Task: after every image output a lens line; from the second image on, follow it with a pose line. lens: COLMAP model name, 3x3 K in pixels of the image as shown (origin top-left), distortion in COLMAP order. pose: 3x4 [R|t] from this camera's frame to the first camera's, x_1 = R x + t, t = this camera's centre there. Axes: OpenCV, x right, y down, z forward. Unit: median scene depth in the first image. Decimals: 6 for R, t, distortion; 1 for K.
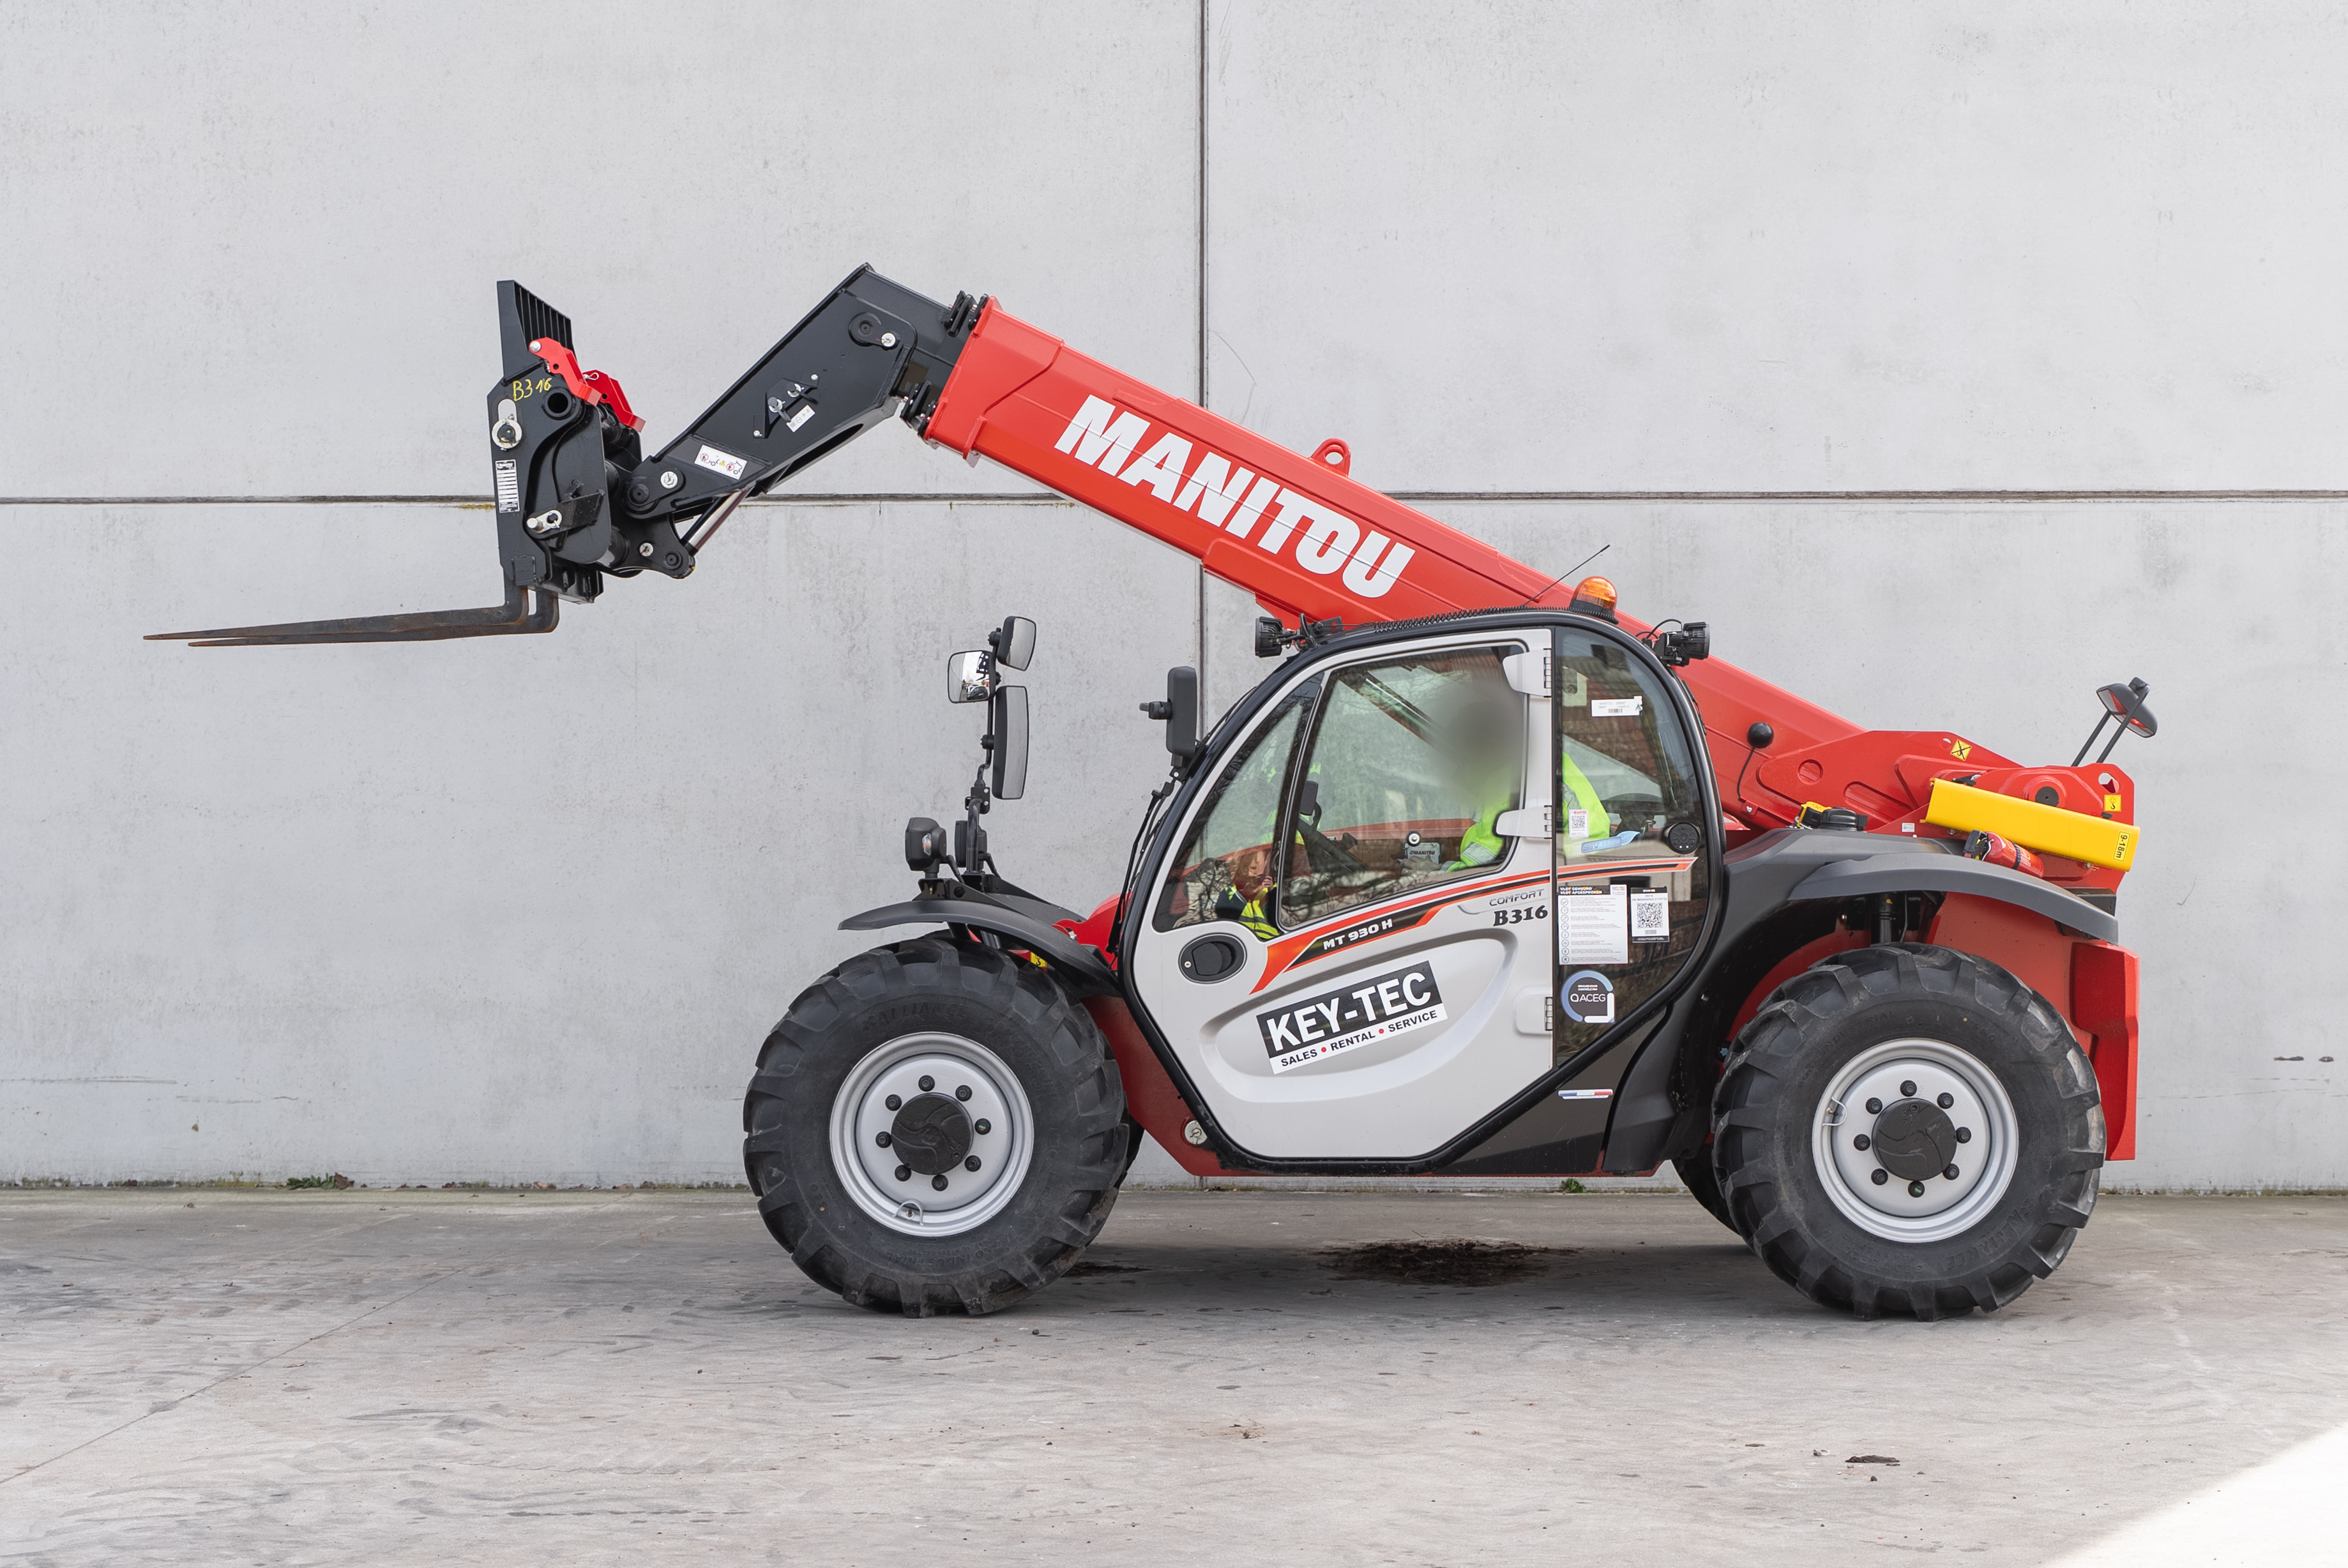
lens RADIAL K [[3492.1, 0, 1249.0], [0, 3492.1, 762.2], [0, 0, 1]] dist [0.003212, -0.068341]
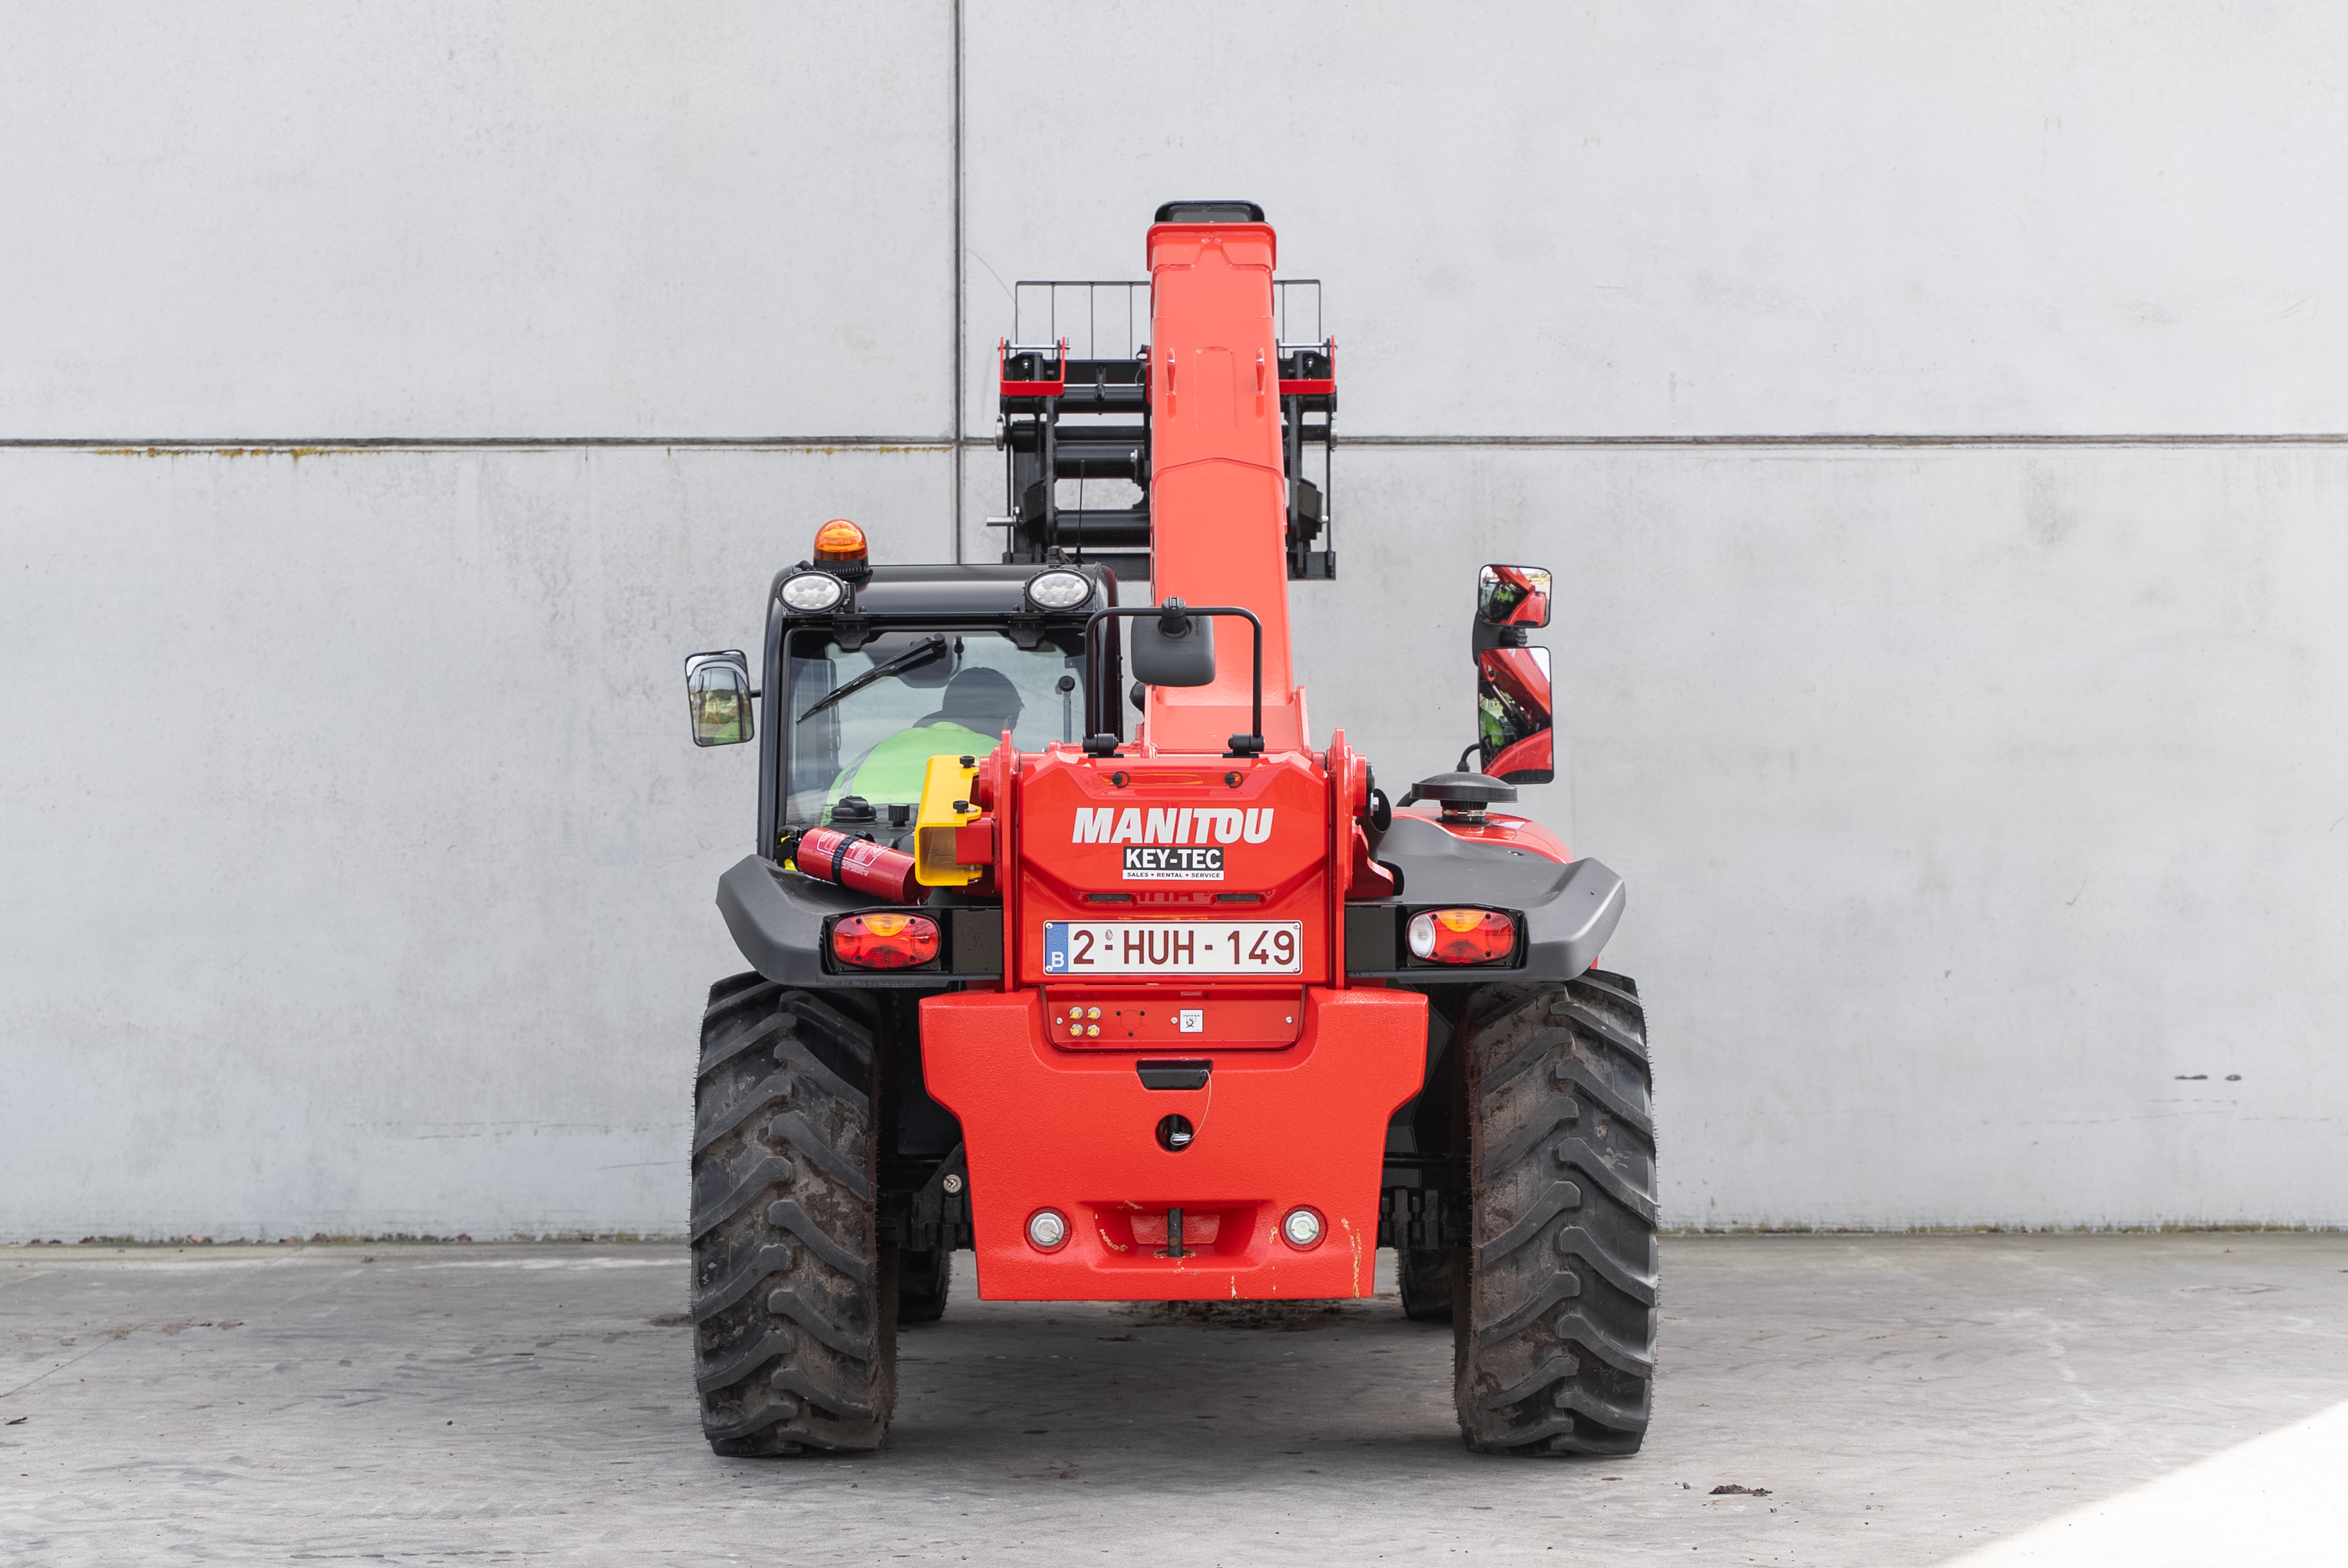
lens RADIAL K [[4309.3, 0, 1174.0], [0, 4309.3, 784.0], [0, 0, 1]] dist [0.014843, -0.097680]
pose [[0.998566, -0.003586, 0.053423, -0.023997], [0.003076, 0.999949, 0.009619, -0.001049], [-0.053455, -0.009440, 0.998526, -0.103599]]
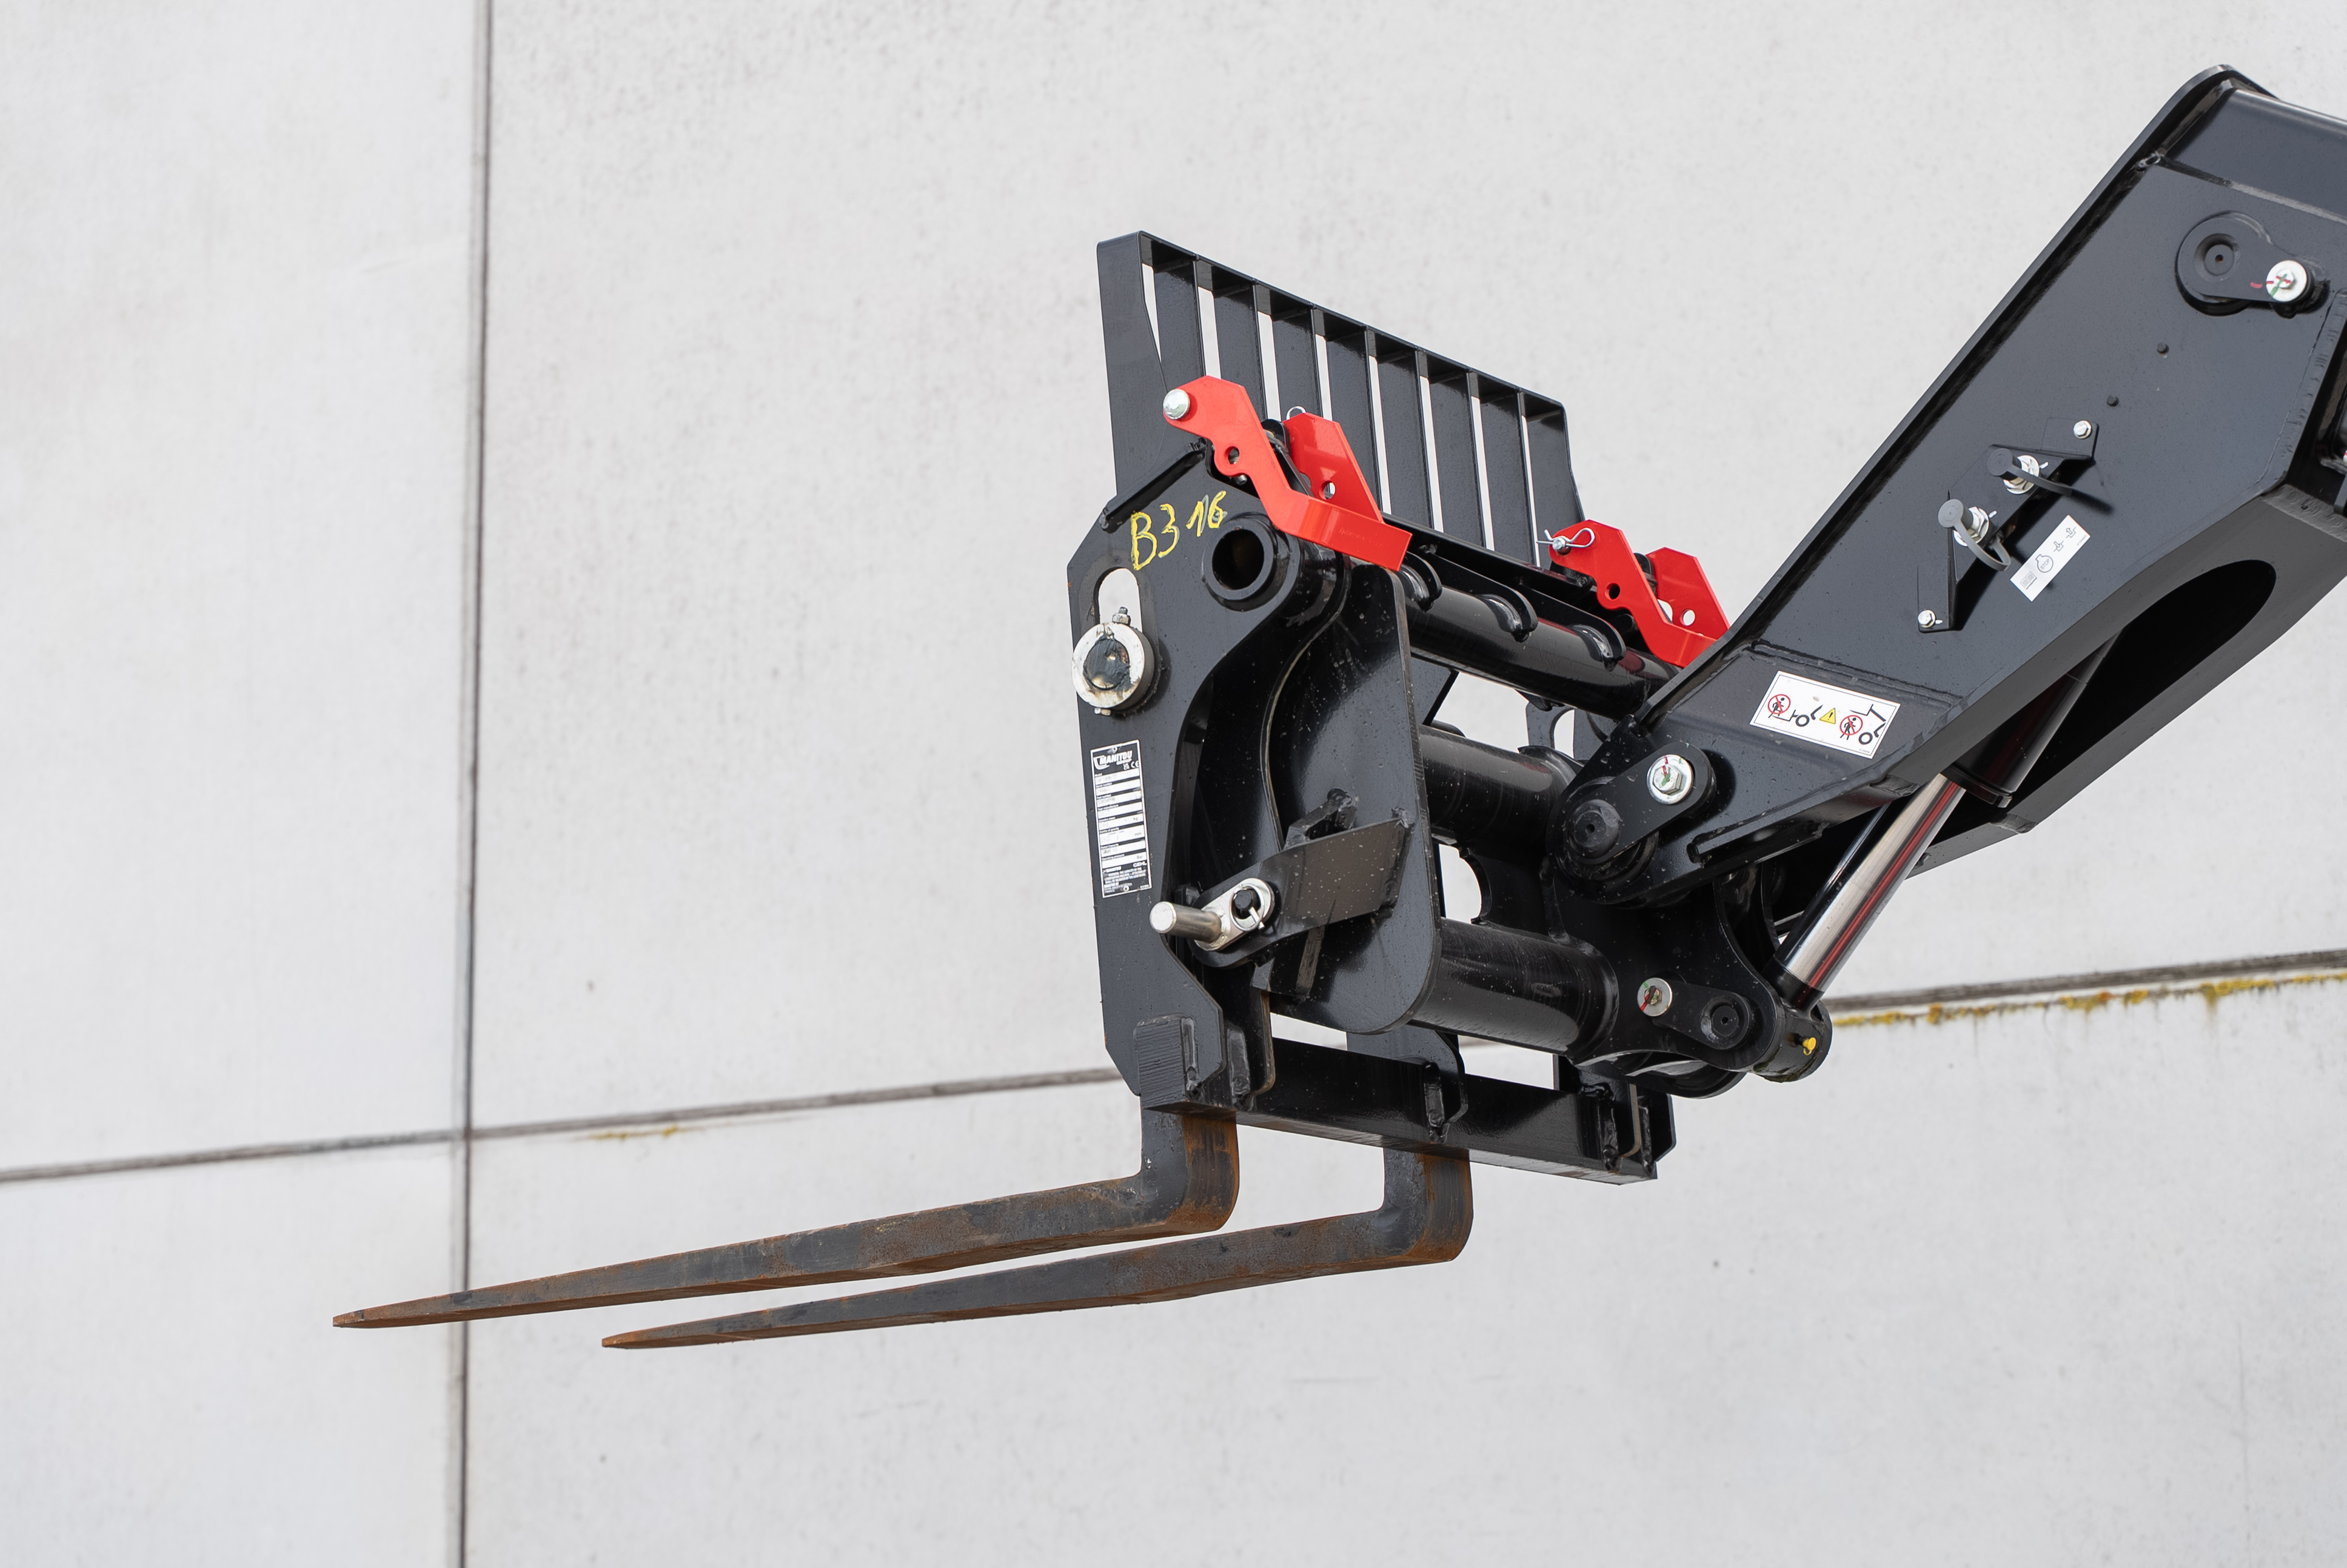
lens RADIAL K [[5331.7, 0, 1182.8], [0, 5331.7, 819.7], [0, 0, 1]] dist [-0.018424, -0.048196]
pose [[0.850175, -0.098568, -0.517191, 0.060771], [0.020120, 0.987684, -0.155162, 0.001696], [0.526115, 0.121509, 0.841688, 0.562102]]
